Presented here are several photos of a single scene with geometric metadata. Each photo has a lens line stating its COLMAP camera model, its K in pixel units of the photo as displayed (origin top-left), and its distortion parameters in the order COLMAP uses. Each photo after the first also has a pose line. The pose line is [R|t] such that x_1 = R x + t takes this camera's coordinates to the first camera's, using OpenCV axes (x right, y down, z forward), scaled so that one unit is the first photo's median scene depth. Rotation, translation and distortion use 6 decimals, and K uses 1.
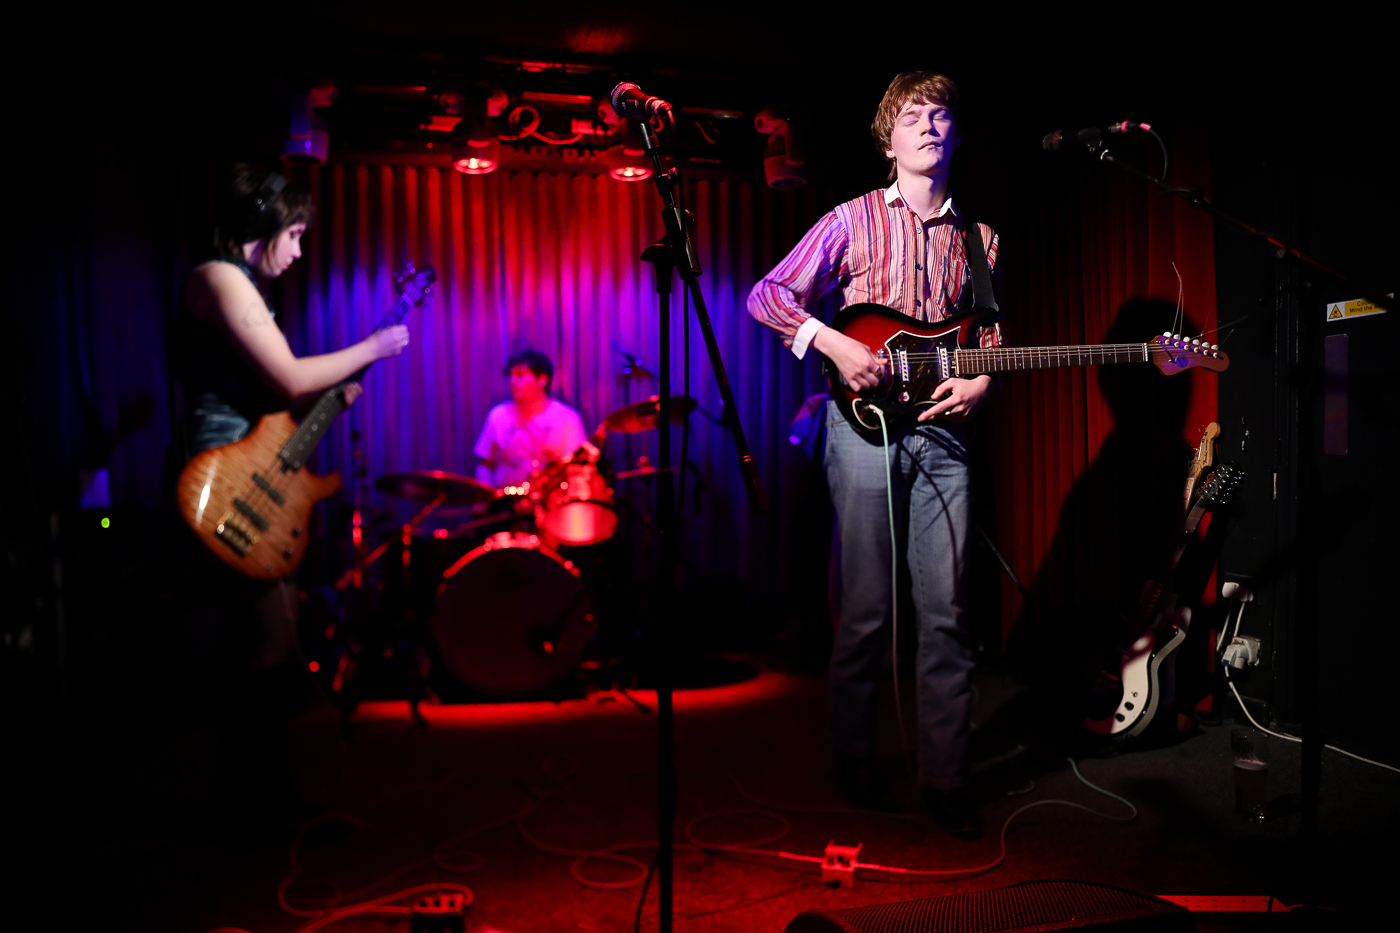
lens RADIAL K [[974.6, 0, 667.1], [0, 974.6, 468.9], [0, 0, 1]] dist [-0.096656, 0.075437]
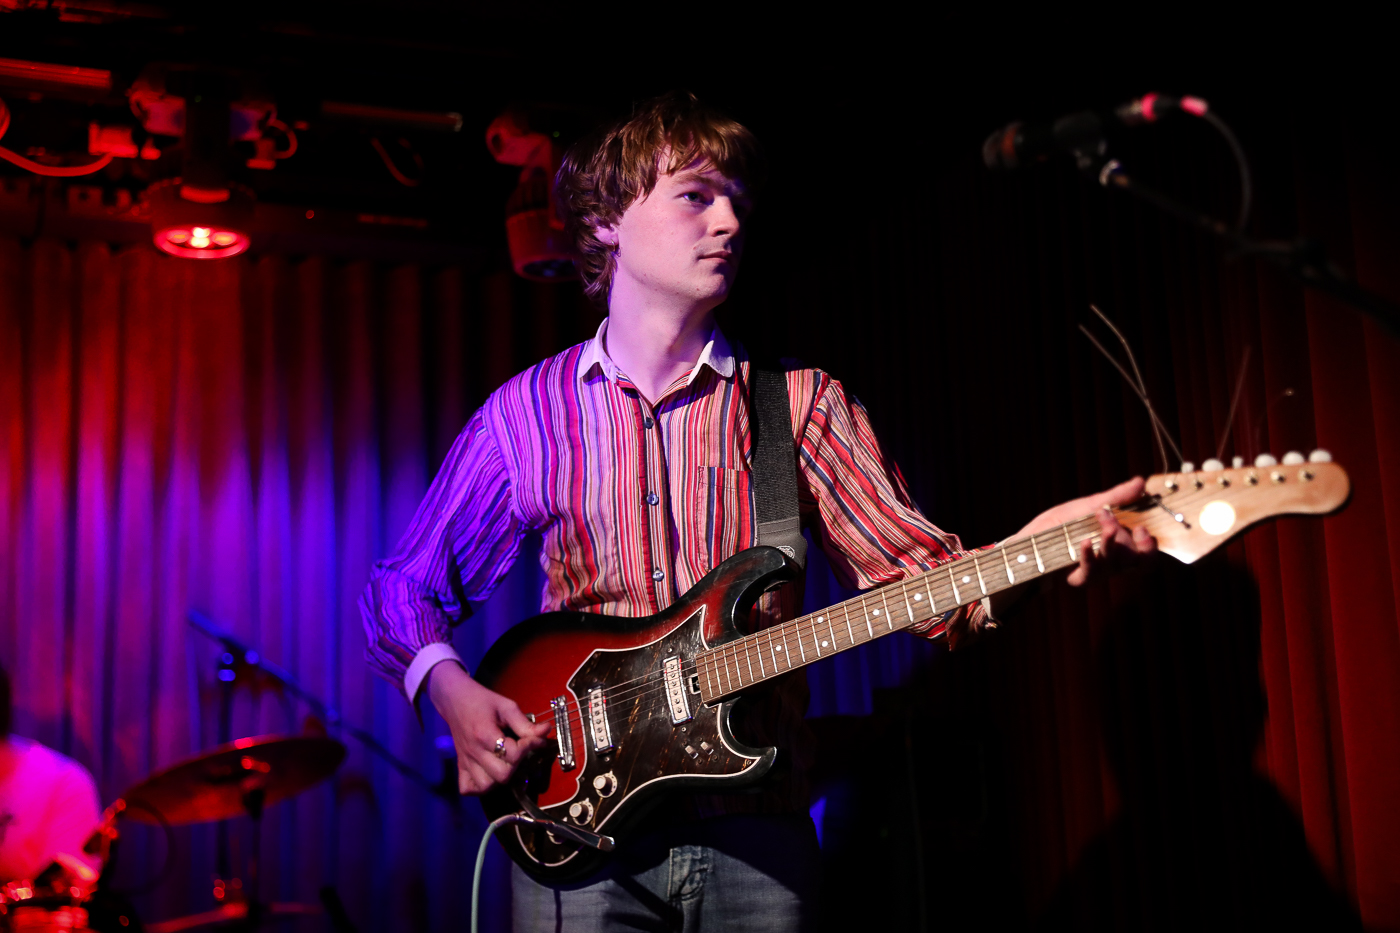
lens RADIAL K [[1949.9, 0, 700.0], [0, 1949.9, 466.5], [0, 0, 1]] dist [0.083650, 0.026445]
pose [[0.993651, 0.004791, 0.112406, 0.092666], [0.017467, 0.980410, -0.196193, -0.018302], [-0.111144, 0.196911, 0.974101, 0.102133]]
